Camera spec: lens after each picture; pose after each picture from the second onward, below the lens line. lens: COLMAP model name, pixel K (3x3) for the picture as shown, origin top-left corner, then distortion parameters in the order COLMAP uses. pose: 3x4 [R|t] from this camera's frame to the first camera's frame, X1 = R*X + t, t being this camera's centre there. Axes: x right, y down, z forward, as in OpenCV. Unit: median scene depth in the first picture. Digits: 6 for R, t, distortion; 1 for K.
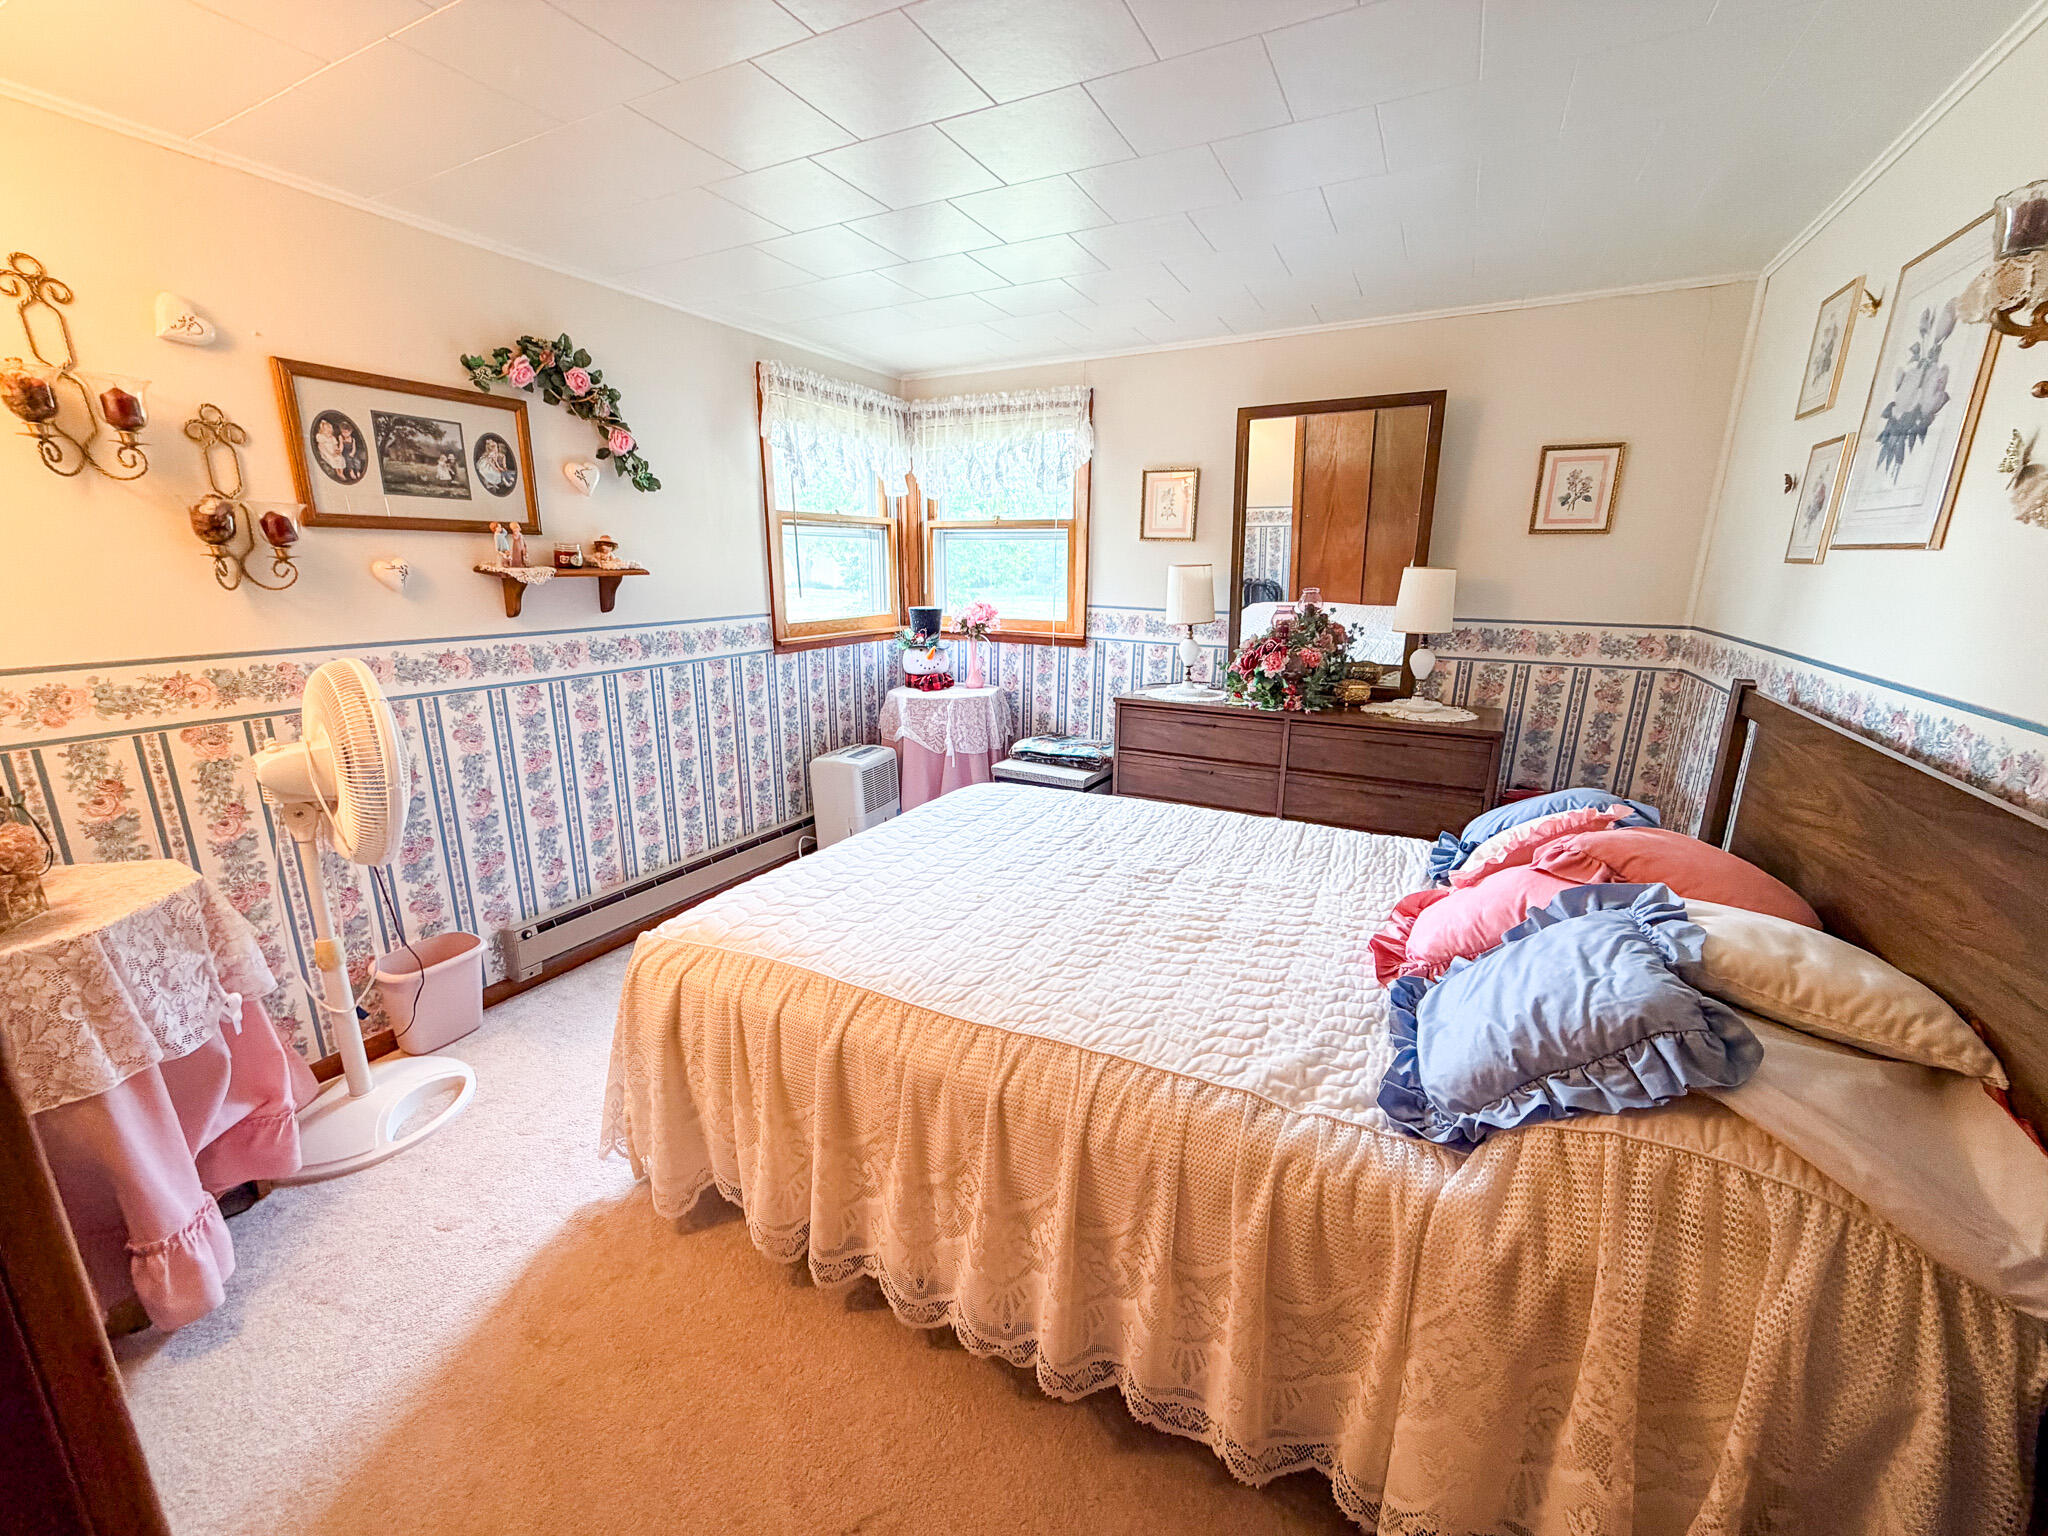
lens RADIAL K [[818.2, 0, 1018.3], [0, 818.2, 765.3], [0, 0, 1]] dist [-0.001494, 0.000275]
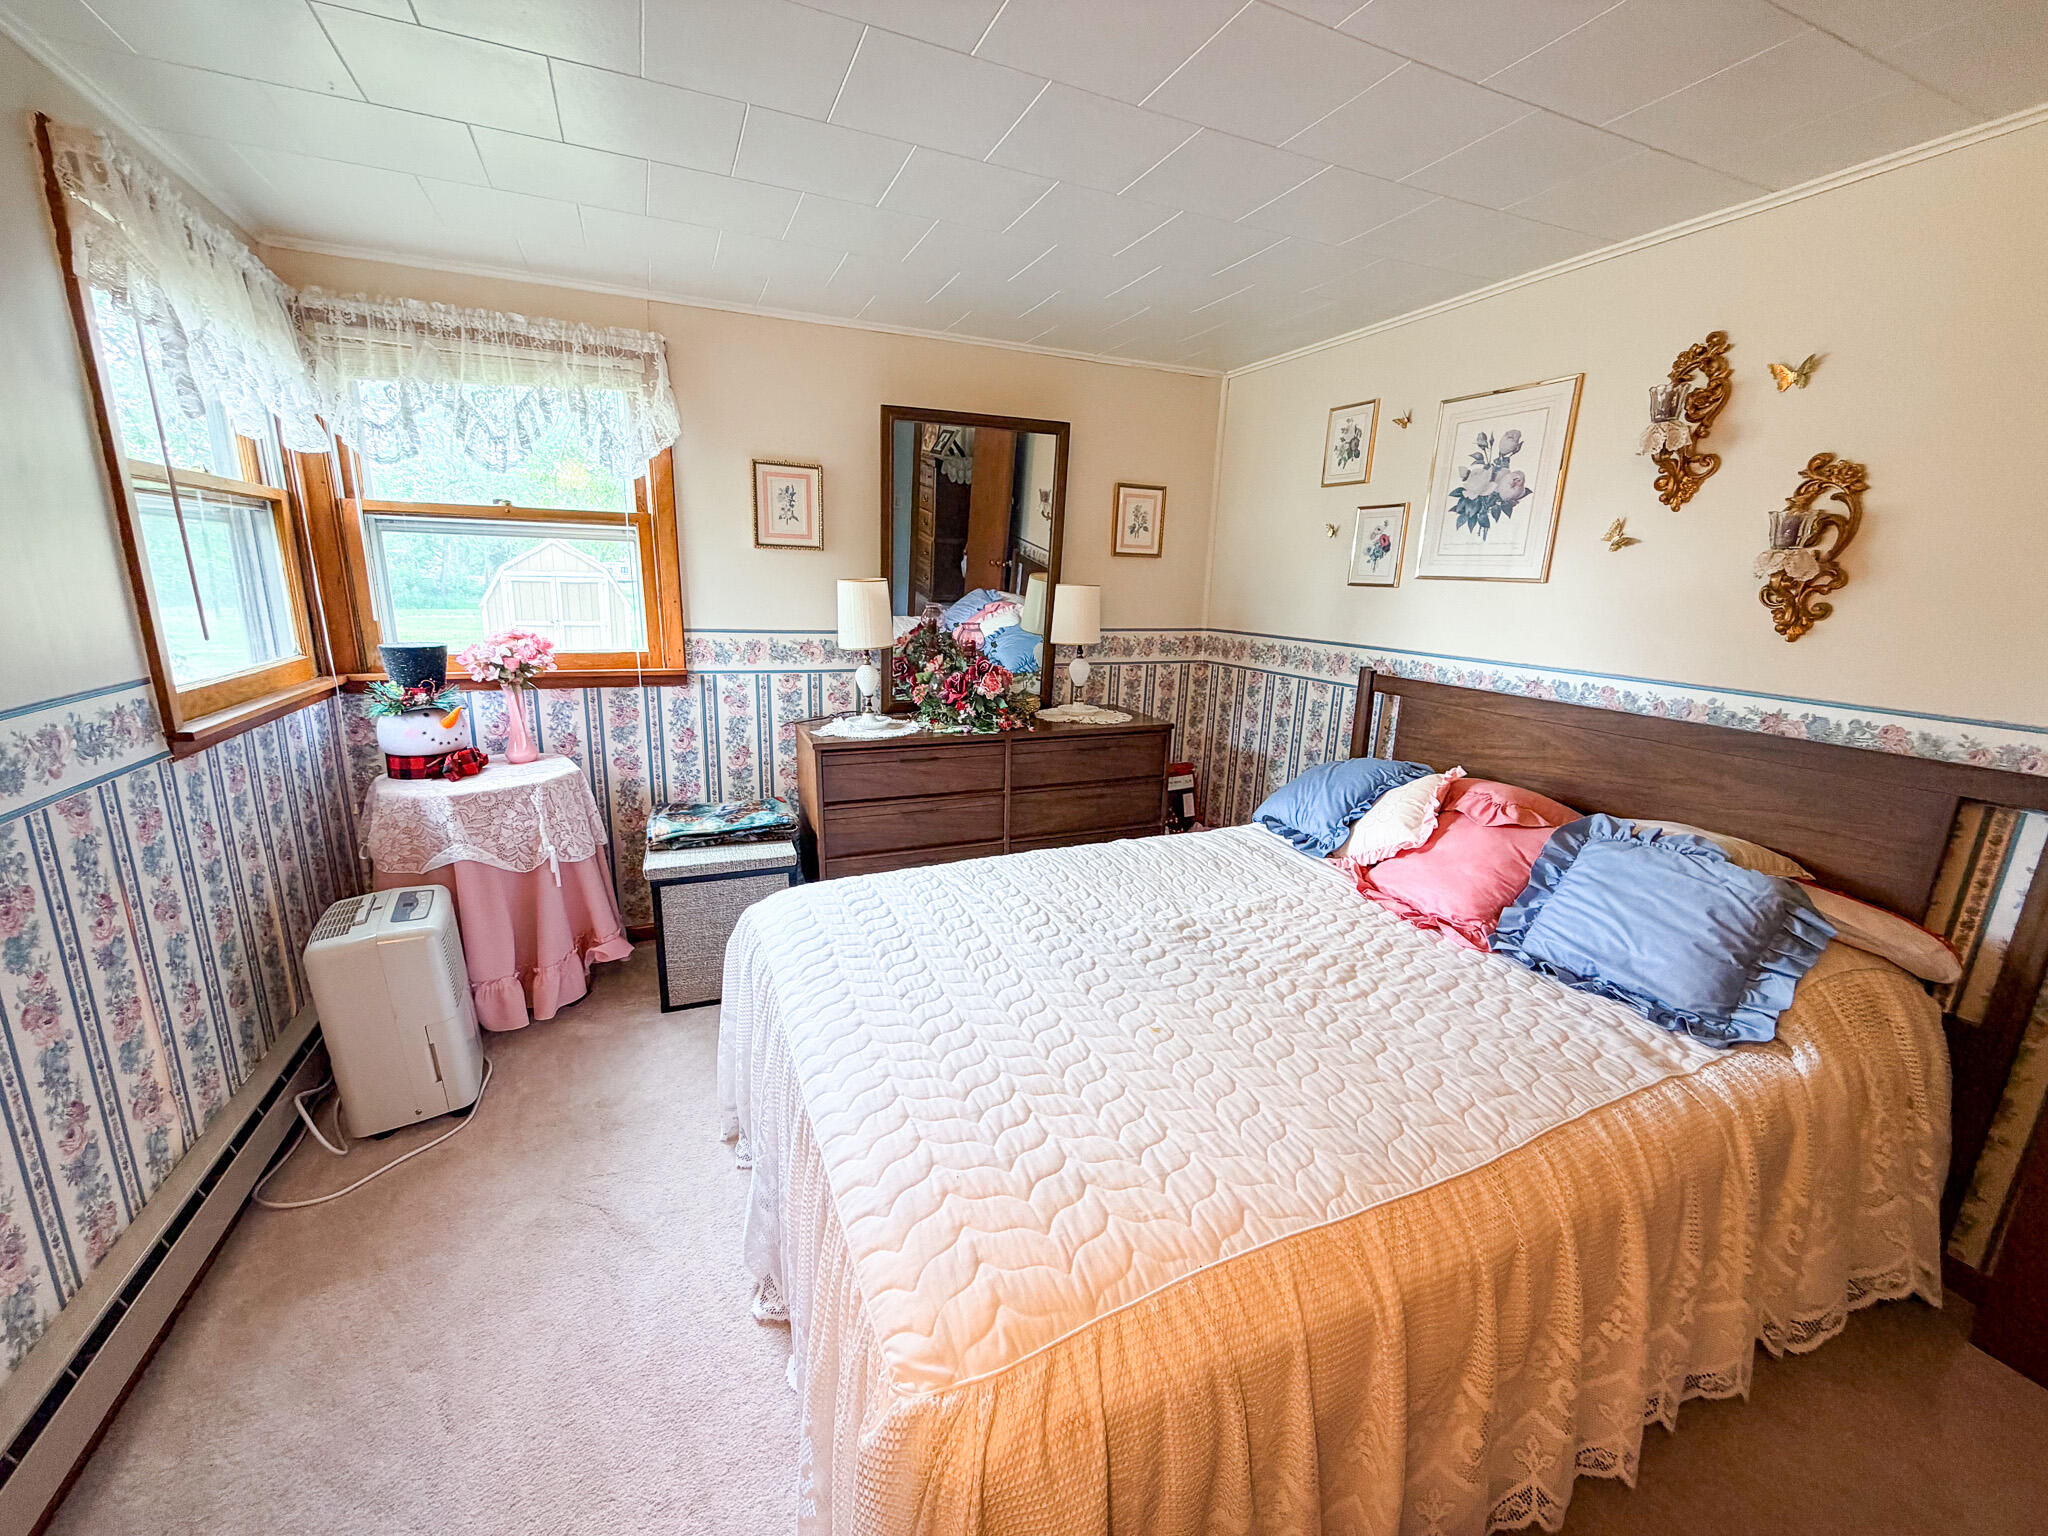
lens RADIAL K [[818.2, 0, 1021.7], [0, 818.2, 766.5], [0, 0, 1]] dist [-0.001494, 0.000275]
pose [[0.620572, -0.169897, 0.765523, -0.342303], [0.170911, 0.982081, 0.079410, -0.082859], [-0.765297, 0.081557, 0.638489, 0.305741]]
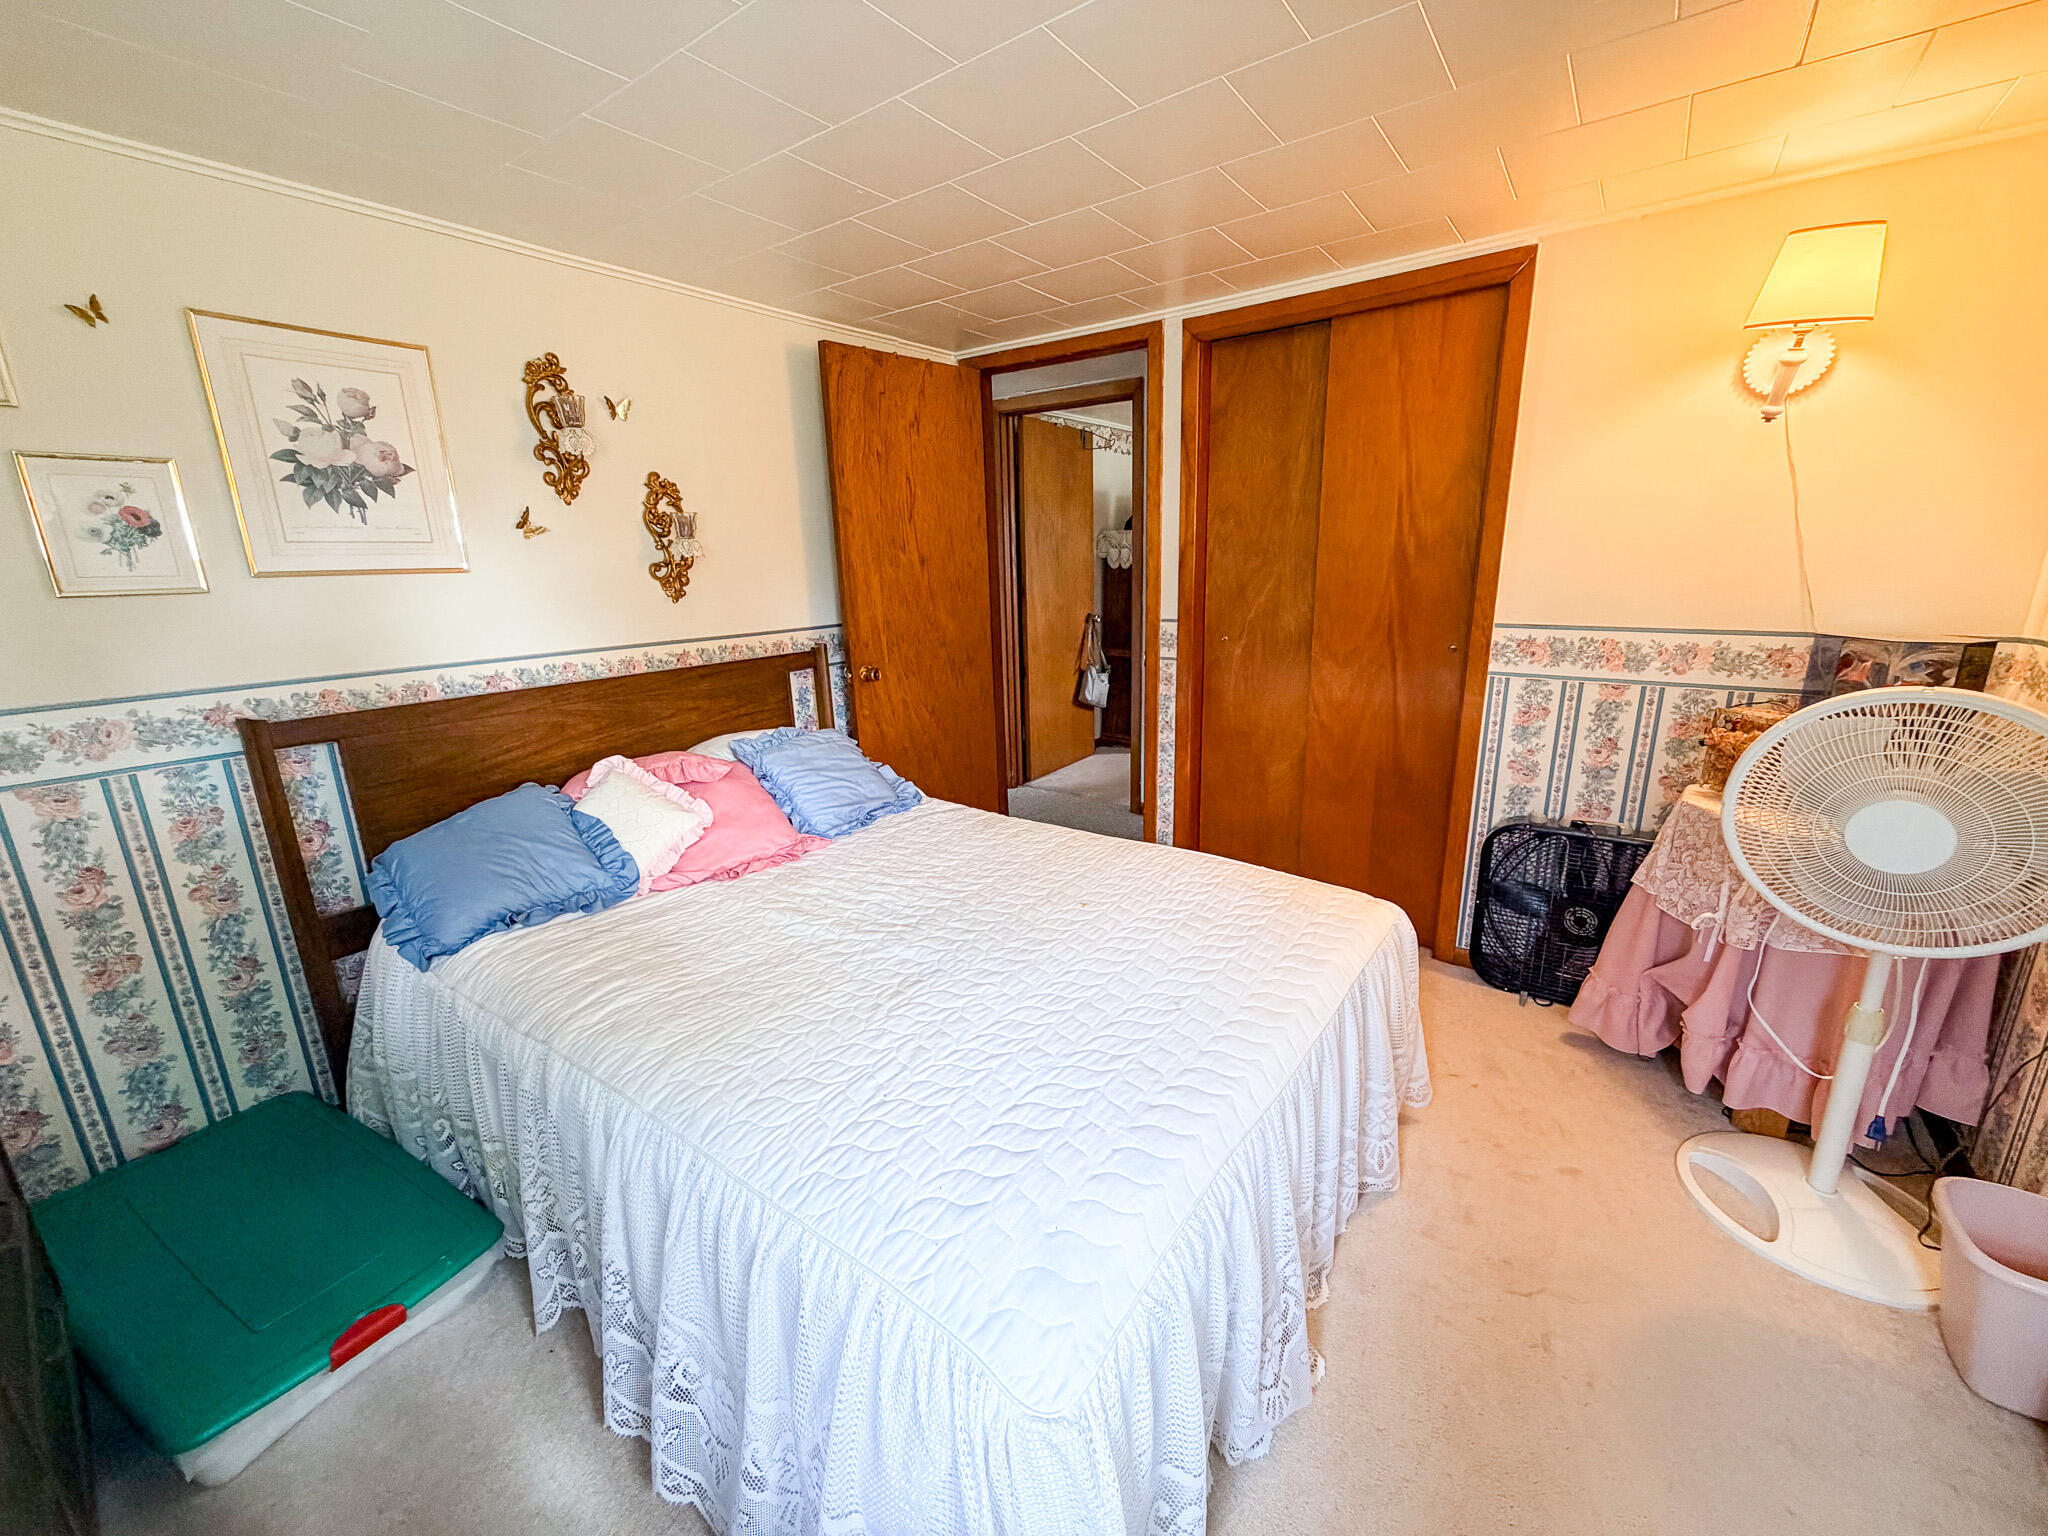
lens RADIAL K [[818.2, 0, 1028.8], [0, 818.2, 773.3], [0, 0, 1]] dist [-0.001494, 0.000275]
pose [[-0.988542, -0.024107, 0.149008, -0.069444], [0.052535, 0.870502, 0.489354, -0.249557], [-0.141508, 0.491575, -0.859261, 0.929946]]
